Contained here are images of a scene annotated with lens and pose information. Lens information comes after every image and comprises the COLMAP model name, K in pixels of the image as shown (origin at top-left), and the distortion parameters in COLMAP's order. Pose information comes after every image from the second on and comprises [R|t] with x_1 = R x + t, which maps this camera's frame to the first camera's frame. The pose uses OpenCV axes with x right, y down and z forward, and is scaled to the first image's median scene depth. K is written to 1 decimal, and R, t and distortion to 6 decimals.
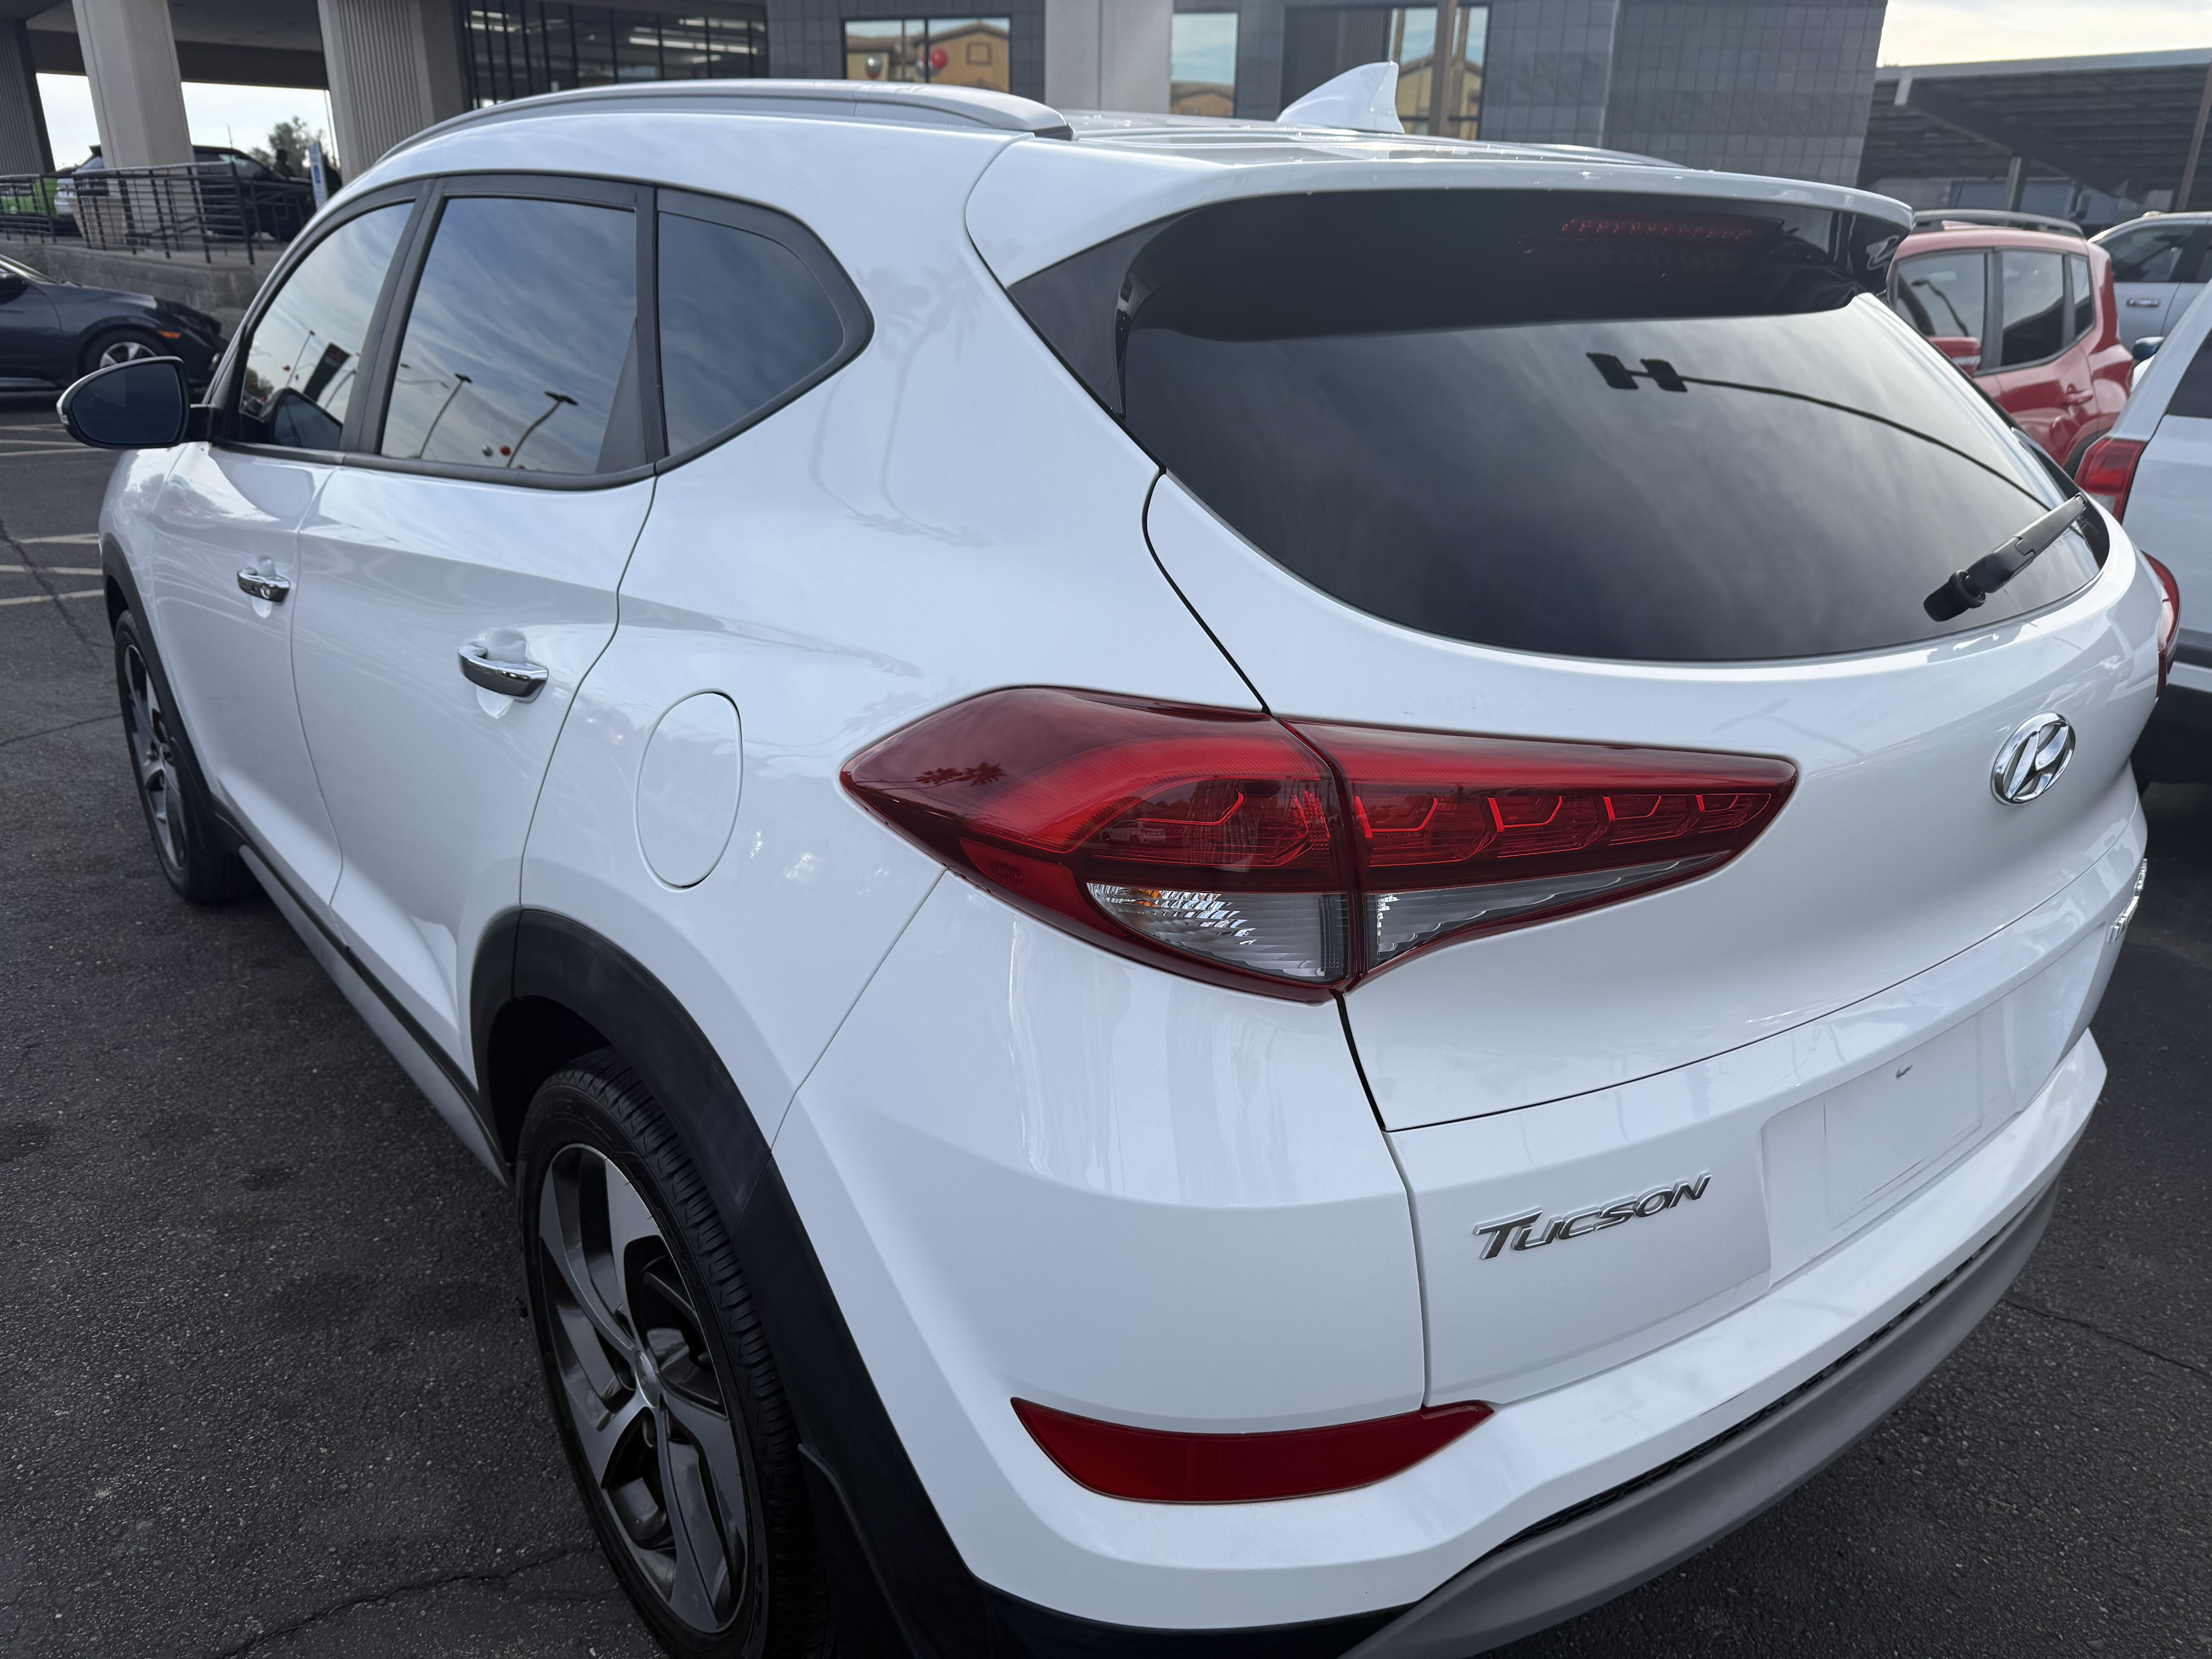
lens RADIAL K [[1580.6, 0, 1106.0], [0, 1580.6, 829.5], [0, 0, 1]] dist [0.003457, -0.000557]
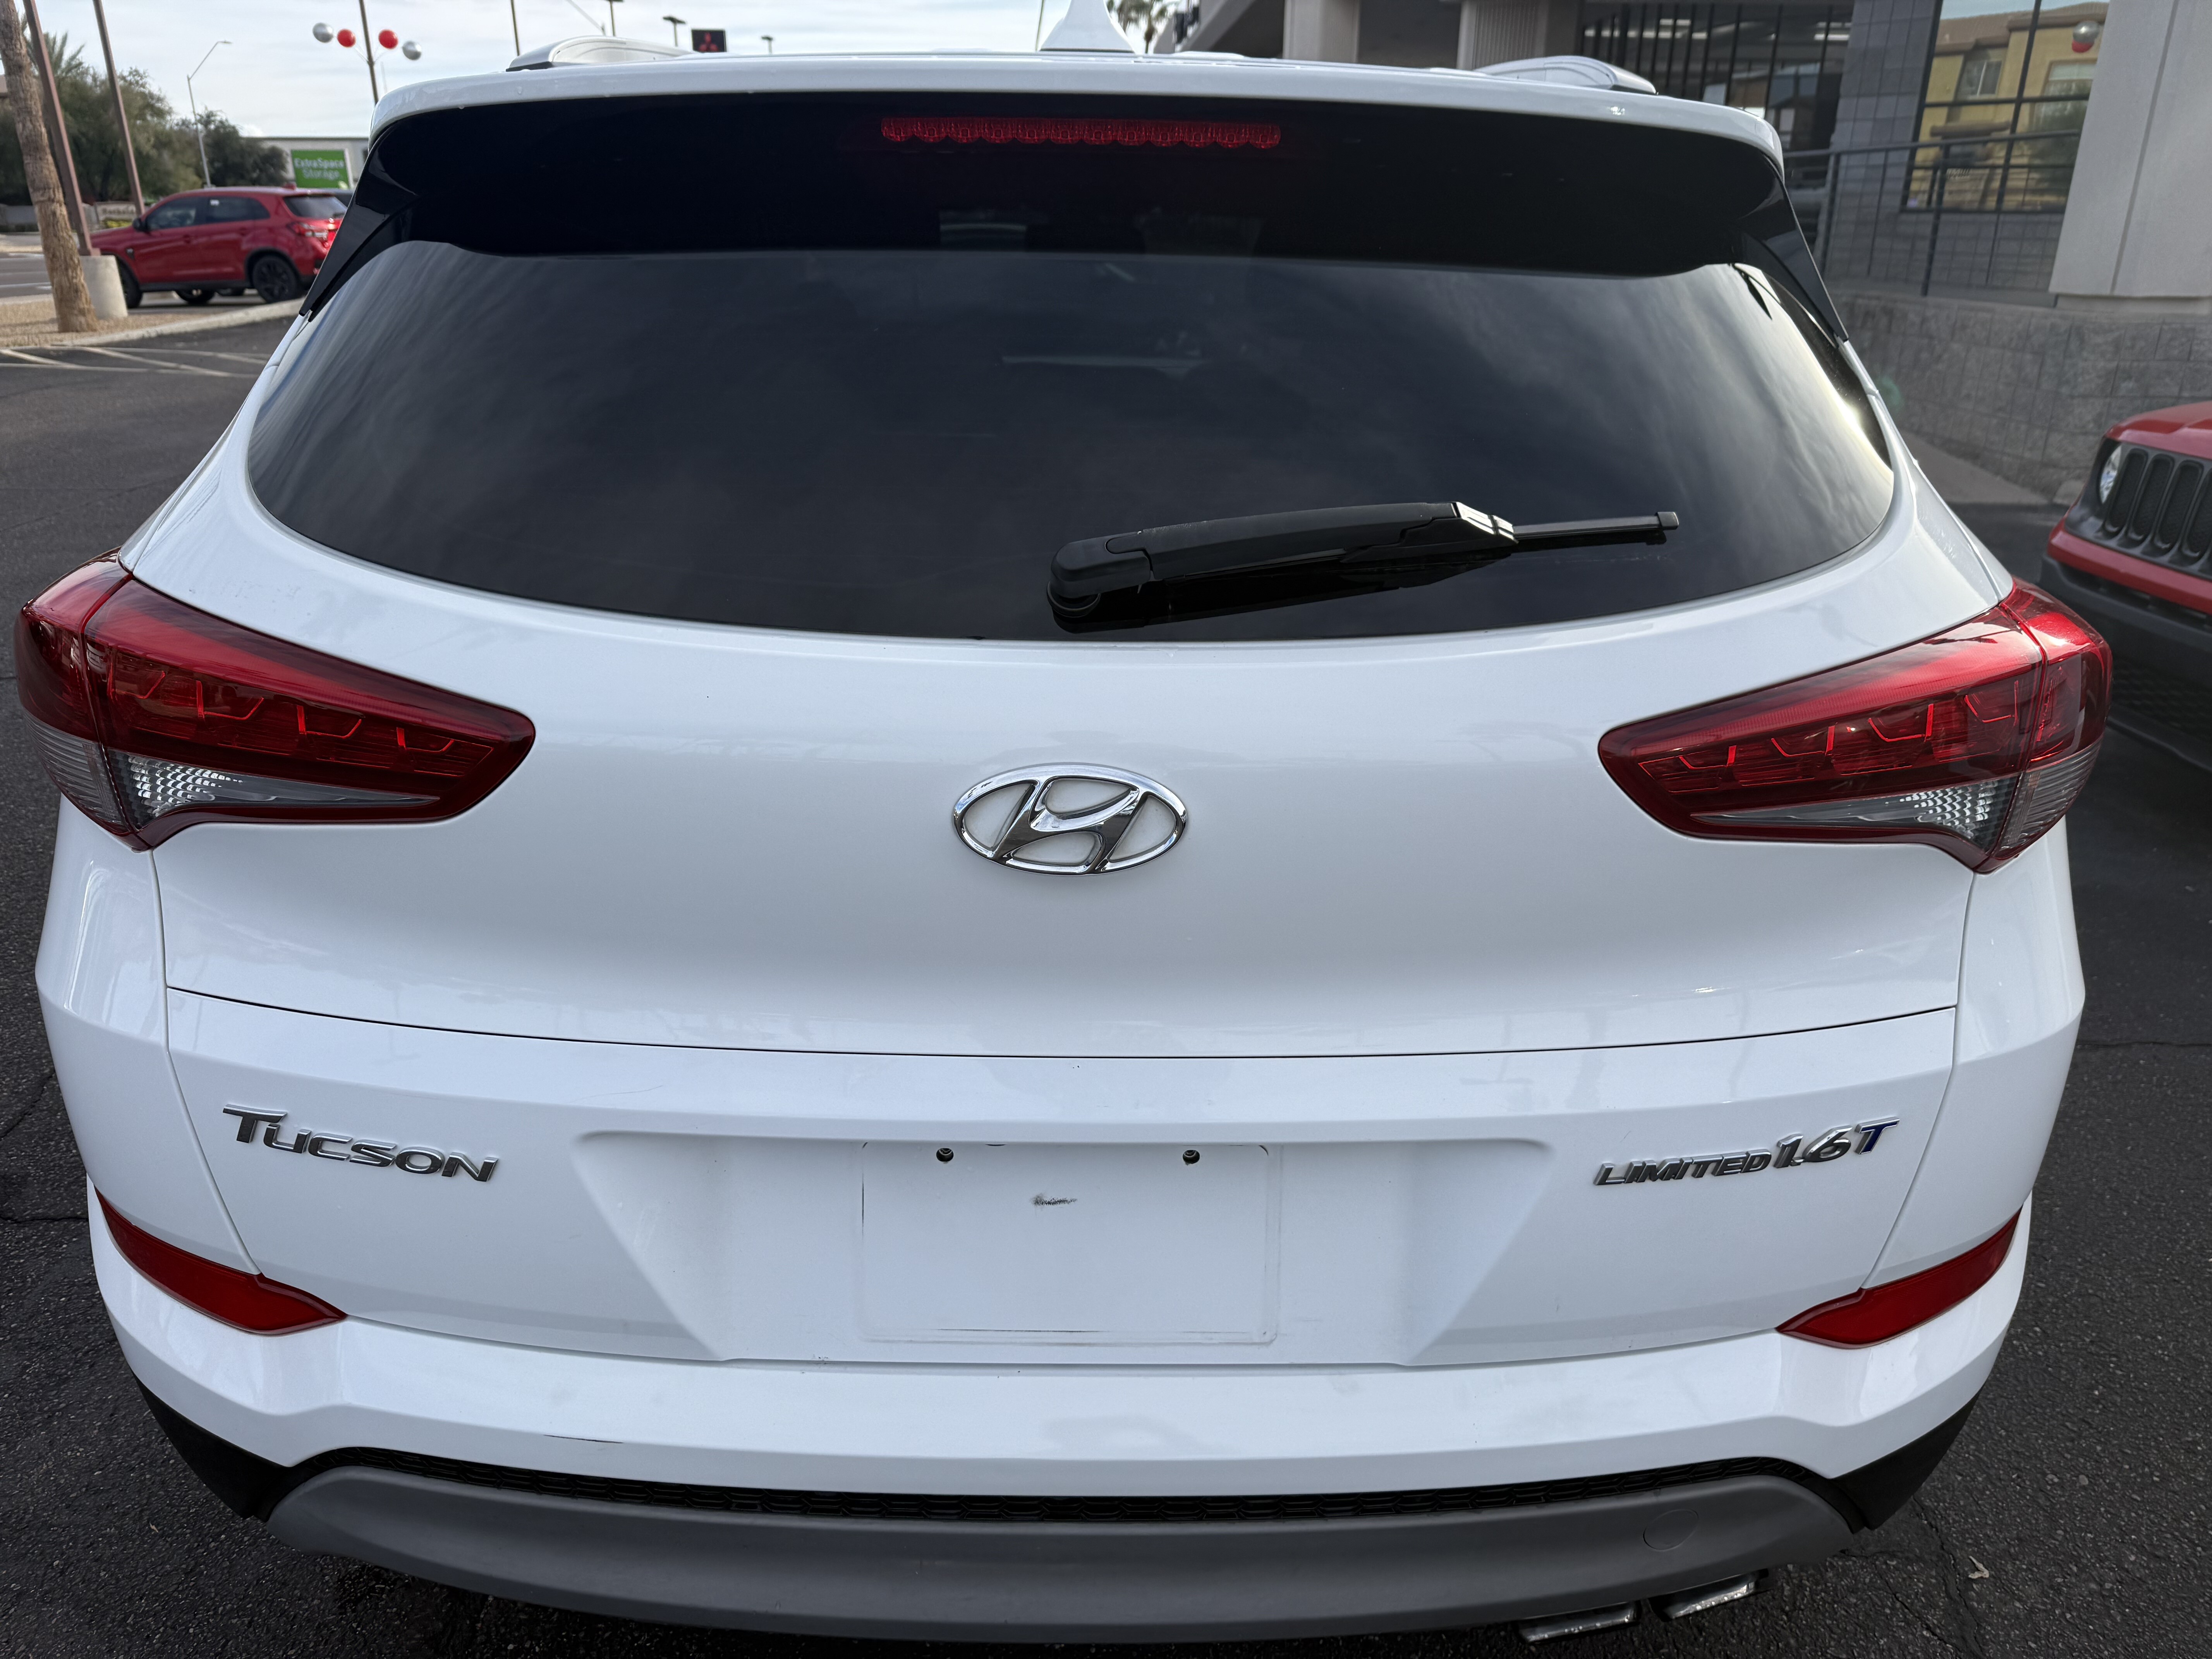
lens RADIAL K [[1580.6, 0, 1106.0], [0, 1580.6, 829.5], [0, 0, 1]] dist [0.003457, -0.000557]
pose [[0.793193, 0.209678, -0.571735, 1.148268], [-0.211546, 0.975259, 0.064179, -0.102481], [0.571046, 0.070042, 0.817924, 0.438460]]
